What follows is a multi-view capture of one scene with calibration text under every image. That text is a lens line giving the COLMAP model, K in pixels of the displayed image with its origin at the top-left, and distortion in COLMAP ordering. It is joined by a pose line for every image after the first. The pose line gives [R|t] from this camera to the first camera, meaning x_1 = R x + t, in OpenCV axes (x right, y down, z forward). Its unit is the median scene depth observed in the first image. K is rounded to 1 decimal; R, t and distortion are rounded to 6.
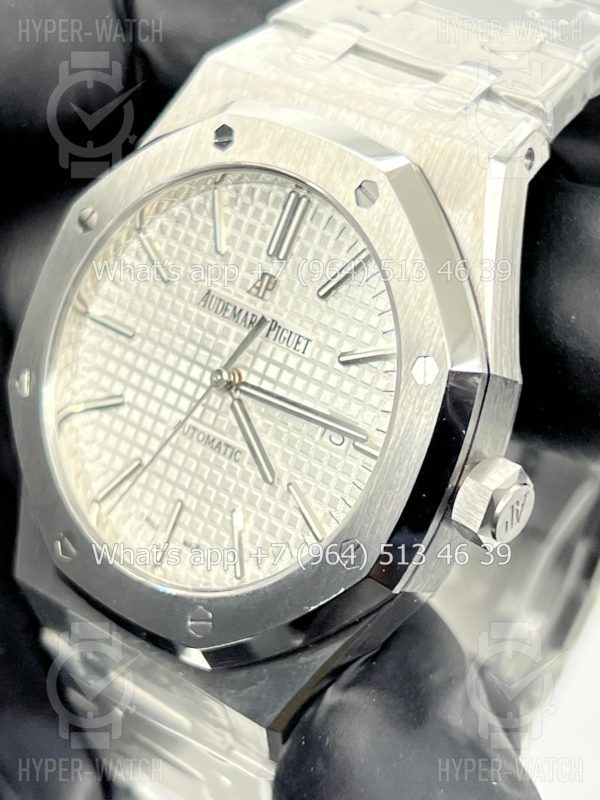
lens RADIAL K [[1932.7, 0, 301.1], [0, 1932.7, 401.1], [0, 0, 1]] dist [0.168368, 0.000000]
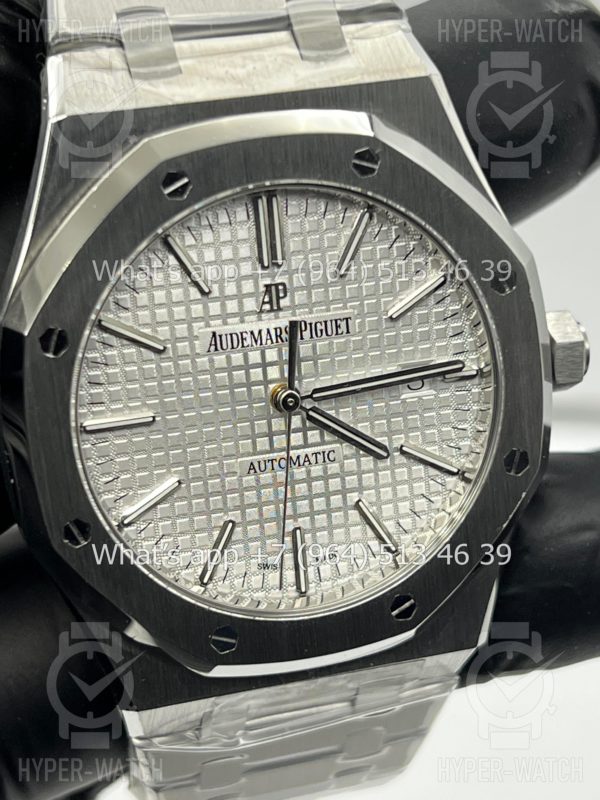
lens RADIAL K [[1932.7, 0, 299.8], [0, 1932.7, 404.4], [0, 0, 1]] dist [0.168368, 0.000000]
pose [[0.551715, -0.552968, 0.624369, -0.649221], [0.402909, 0.832175, 0.380986, -0.379983], [-0.730257, 0.041368, 0.681919, 0.328506]]
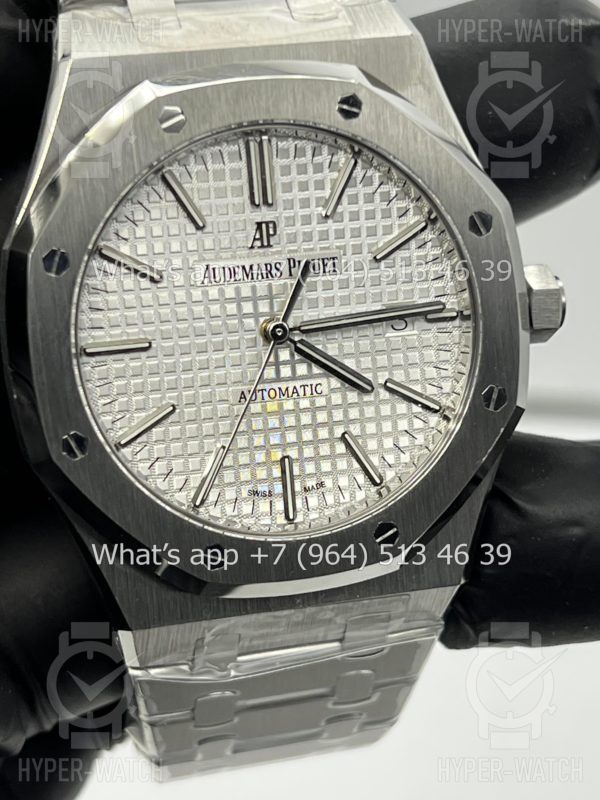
lens RADIAL K [[1932.7, 0, 304.4], [0, 1932.7, 417.4], [0, 0, 1]] dist [0.168368, 0.000000]
pose [[0.572287, -0.476841, 0.667166, -0.747511], [0.405122, 0.871749, 0.275552, -0.251614], [-0.712996, 0.112589, 0.692070, 0.275306]]
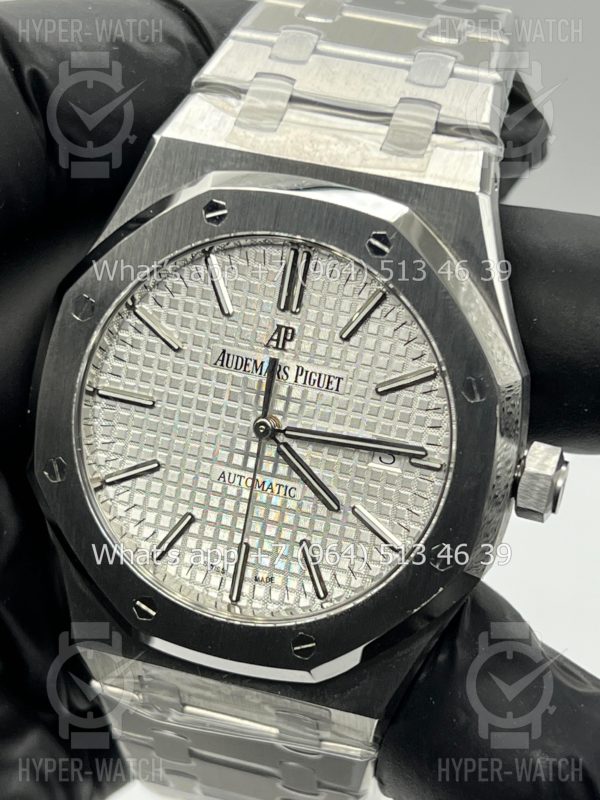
lens RADIAL K [[1932.7, 0, 300.8], [0, 1932.7, 403.0], [0, 0, 1]] dist [0.168368, 0.000000]
pose [[0.917416, -0.236763, 0.319829, -0.370540], [0.202613, 0.969678, 0.136647, -0.171709], [-0.342484, -0.060561, 0.937570, -0.040181]]
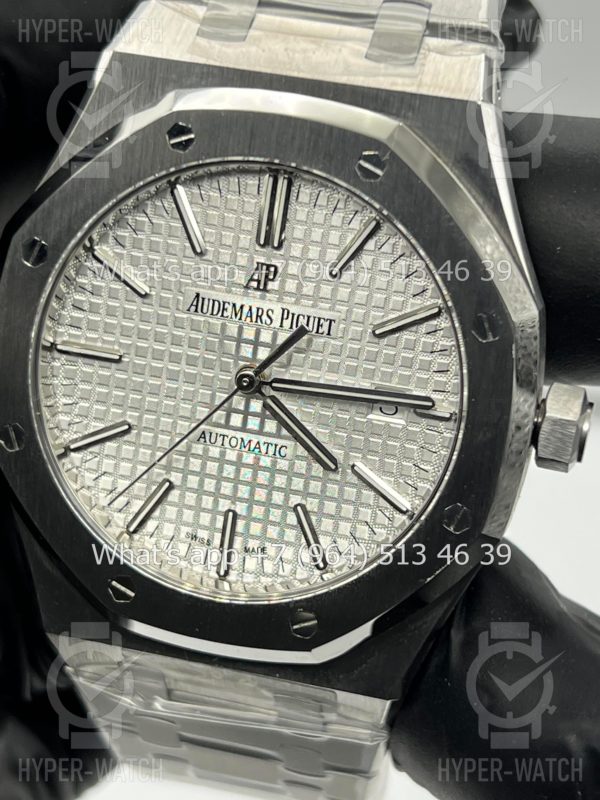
lens RADIAL K [[1932.7, 0, 306.9], [0, 1932.7, 389.2], [0, 0, 1]] dist [0.168368, 0.000000]
pose [[0.895237, -0.292686, 0.335985, -0.341867], [0.241432, 0.952361, 0.186329, -0.181265], [-0.374515, -0.085691, 0.923253, 0.090569]]
